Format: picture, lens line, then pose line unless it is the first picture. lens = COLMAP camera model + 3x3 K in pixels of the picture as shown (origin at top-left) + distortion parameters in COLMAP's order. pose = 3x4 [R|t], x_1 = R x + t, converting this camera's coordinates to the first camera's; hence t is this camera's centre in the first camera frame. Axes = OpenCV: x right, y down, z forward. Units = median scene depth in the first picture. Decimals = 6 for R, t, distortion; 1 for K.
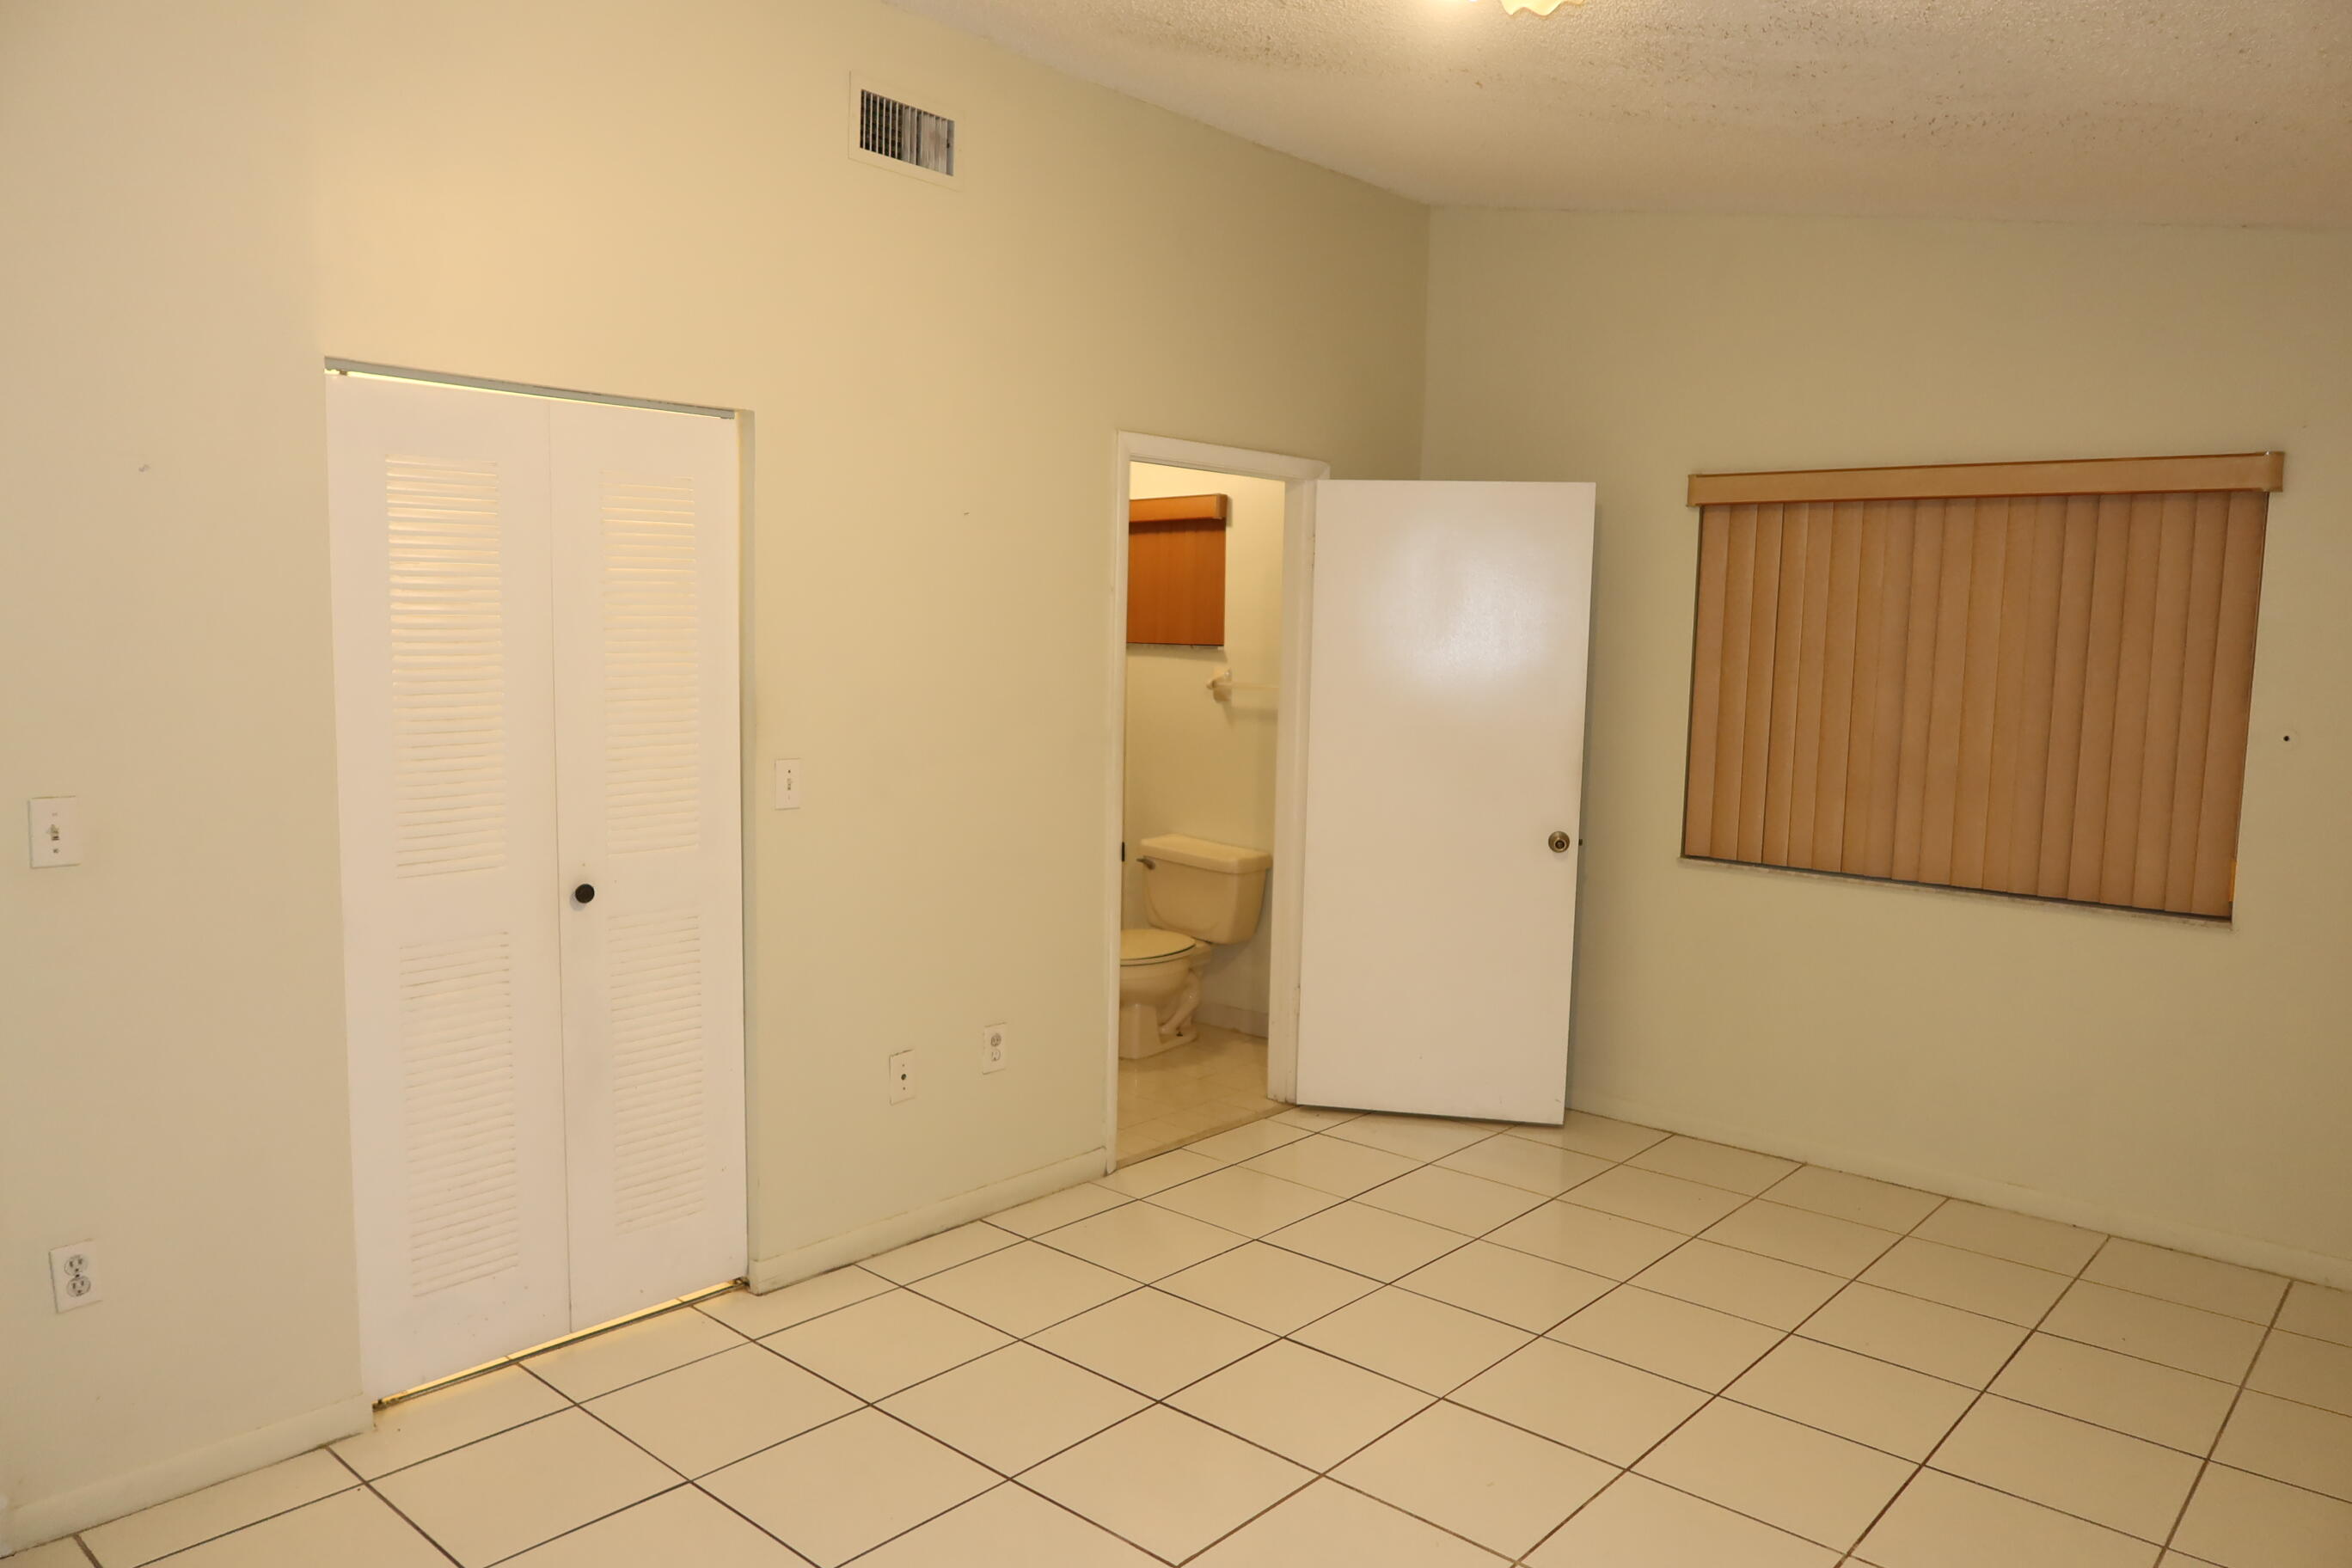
lens RADIAL K [[1615.3, 0, 1183.6], [0, 1615.3, 791.2], [0, 0, 1]] dist [-0.038004, 0.009811]
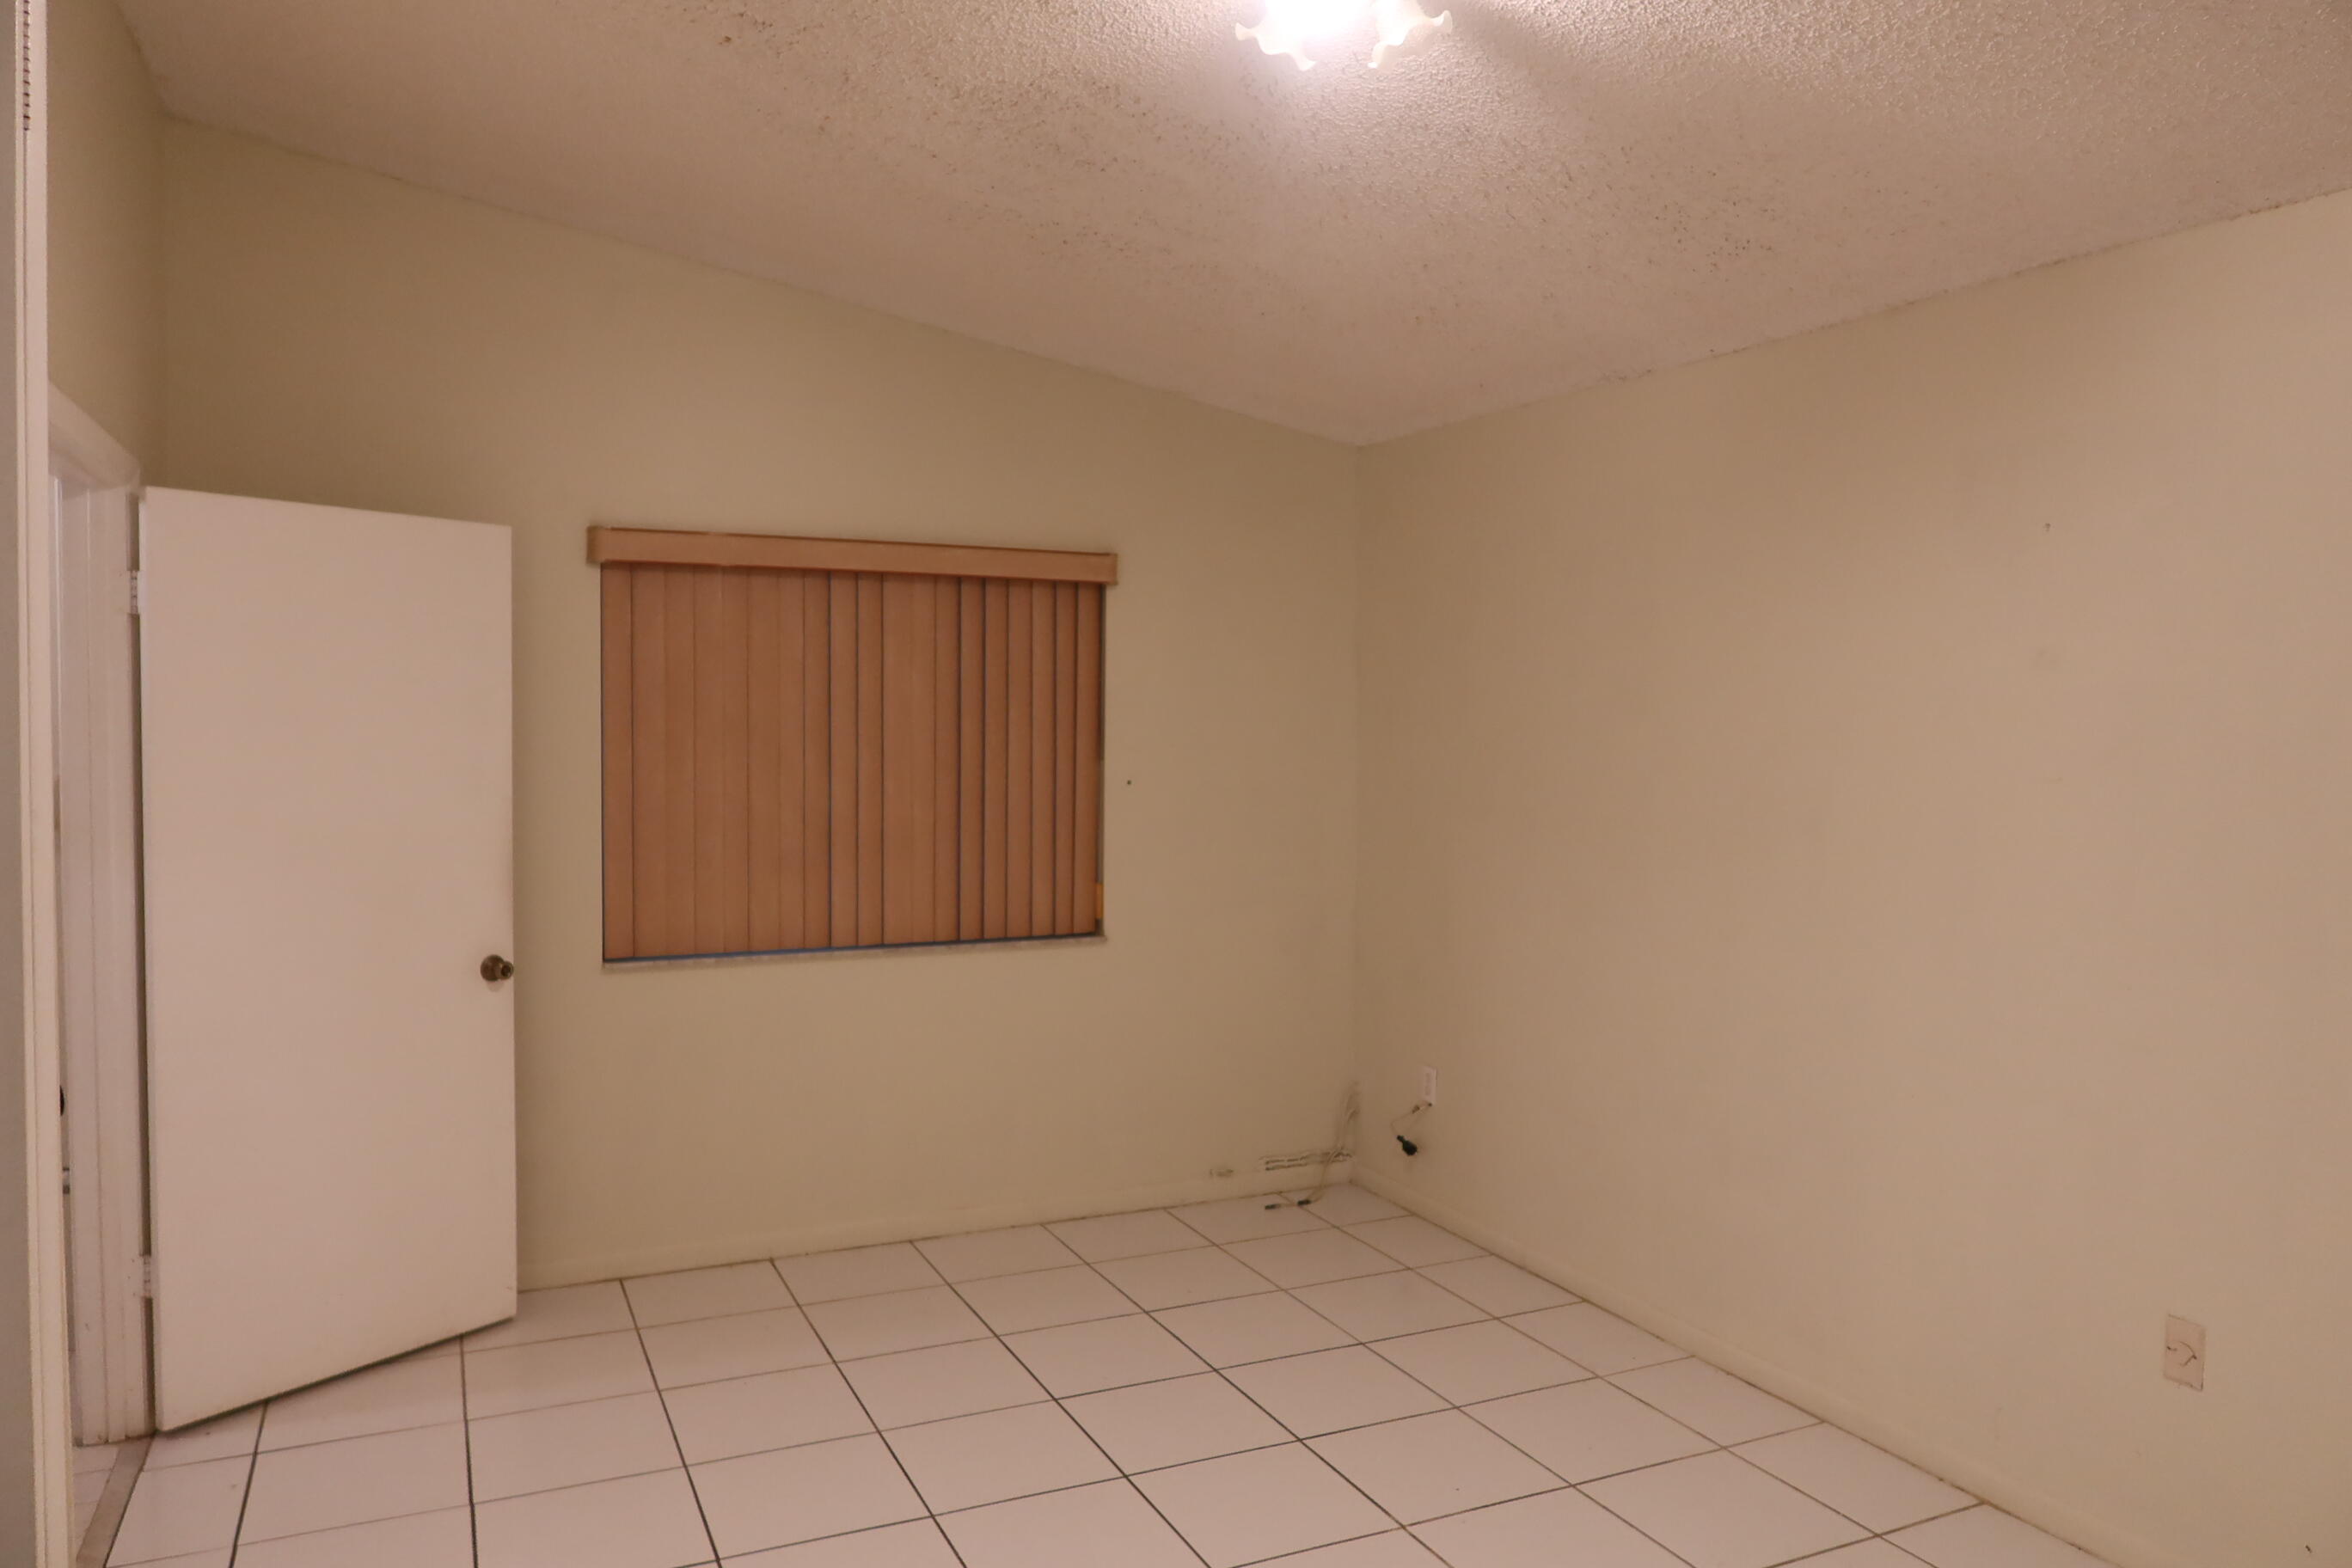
lens RADIAL K [[1615.3, 0, 1180.8], [0, 1615.3, 773.2], [0, 0, 1]] dist [-0.038004, 0.009811]
pose [[0.397033, -0.056743, 0.916049, -0.399014], [0.095786, 0.995198, 0.020130, -0.054191], [-0.912792, 0.079753, 0.400562, 0.395375]]
